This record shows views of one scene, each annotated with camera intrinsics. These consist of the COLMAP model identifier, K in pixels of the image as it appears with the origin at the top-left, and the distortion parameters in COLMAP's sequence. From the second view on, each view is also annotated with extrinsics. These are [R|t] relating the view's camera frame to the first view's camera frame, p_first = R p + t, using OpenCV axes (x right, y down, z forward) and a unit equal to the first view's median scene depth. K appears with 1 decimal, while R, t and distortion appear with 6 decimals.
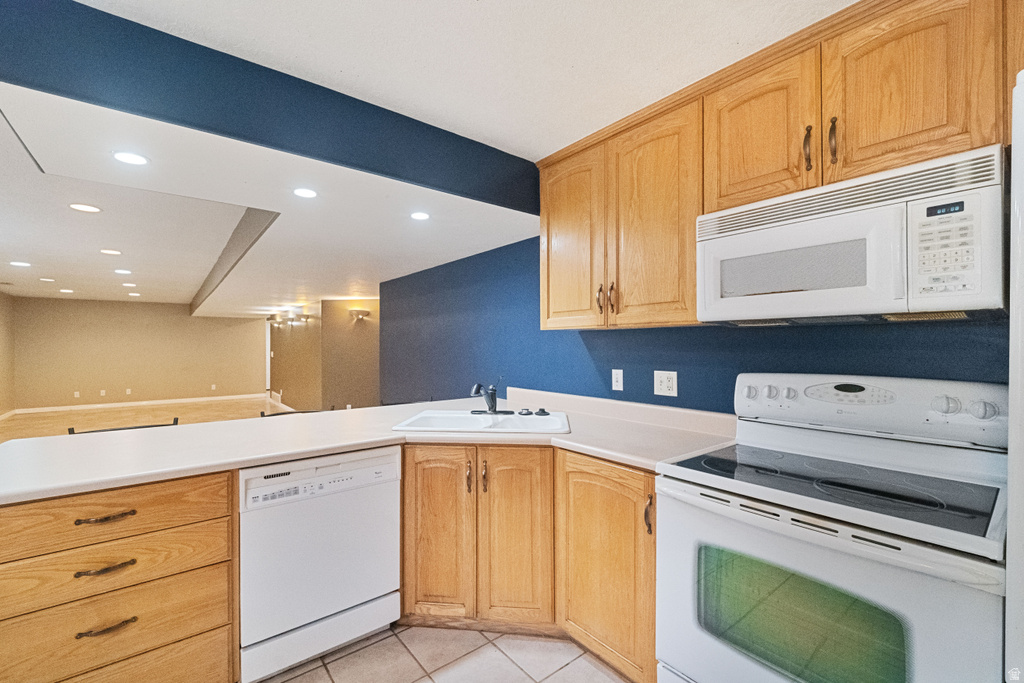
lens RADIAL K [[427.7, 0, 515.3], [0, 427.7, 336.6], [0, 0, 1]] dist [0.004446, -0.000026]
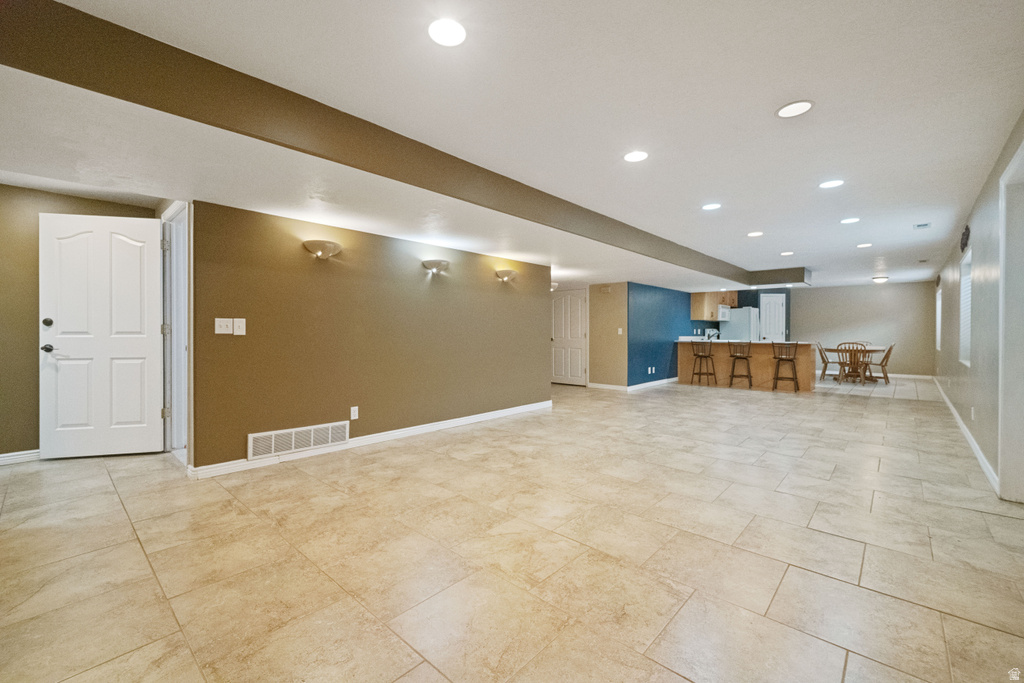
lens RADIAL K [[427.7, 0, 515.3], [0, 427.7, 336.6], [0, 0, 1]] dist [0.004446, -0.000026]
pose [[-0.162442, -0.005767, 0.986701, -4.909759], [-0.024103, 0.999708, 0.001875, 0.247740], [-0.986424, -0.023478, -0.162533, 4.568010]]
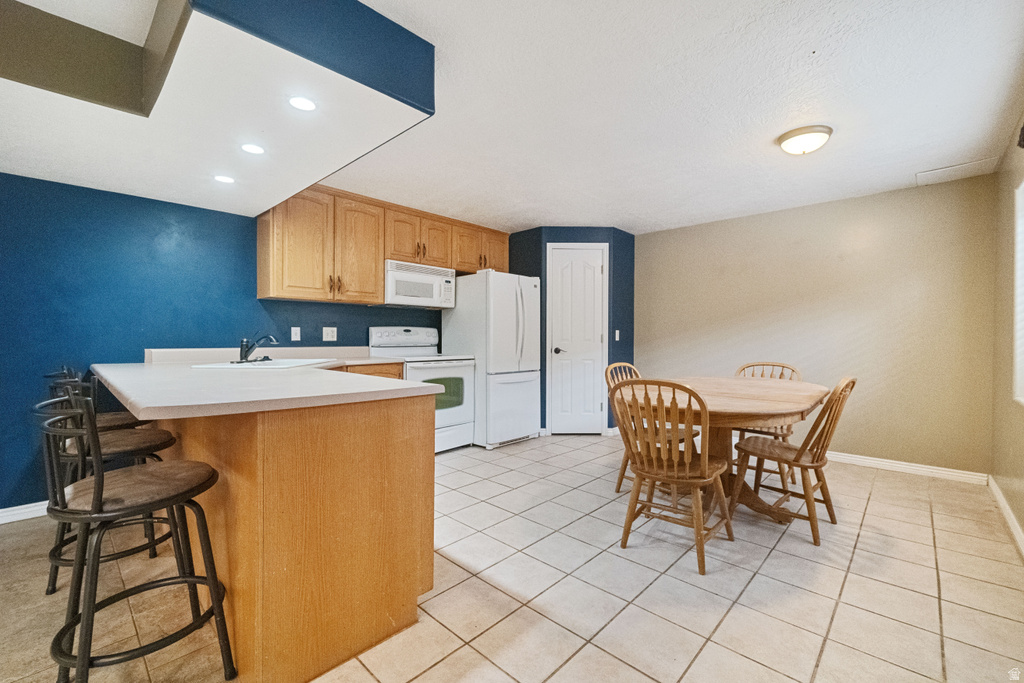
lens RADIAL K [[433.7, 0, 512.0], [0, 433.7, 341.5], [0, 0, 1]] dist [-0.020710, -0.000116]
pose [[-0.131404, -0.004532, 0.991319, -1.799373], [-0.022127, 0.999754, 0.001637, 0.138574], [-0.991082, -0.021720, -0.131472, 0.543589]]
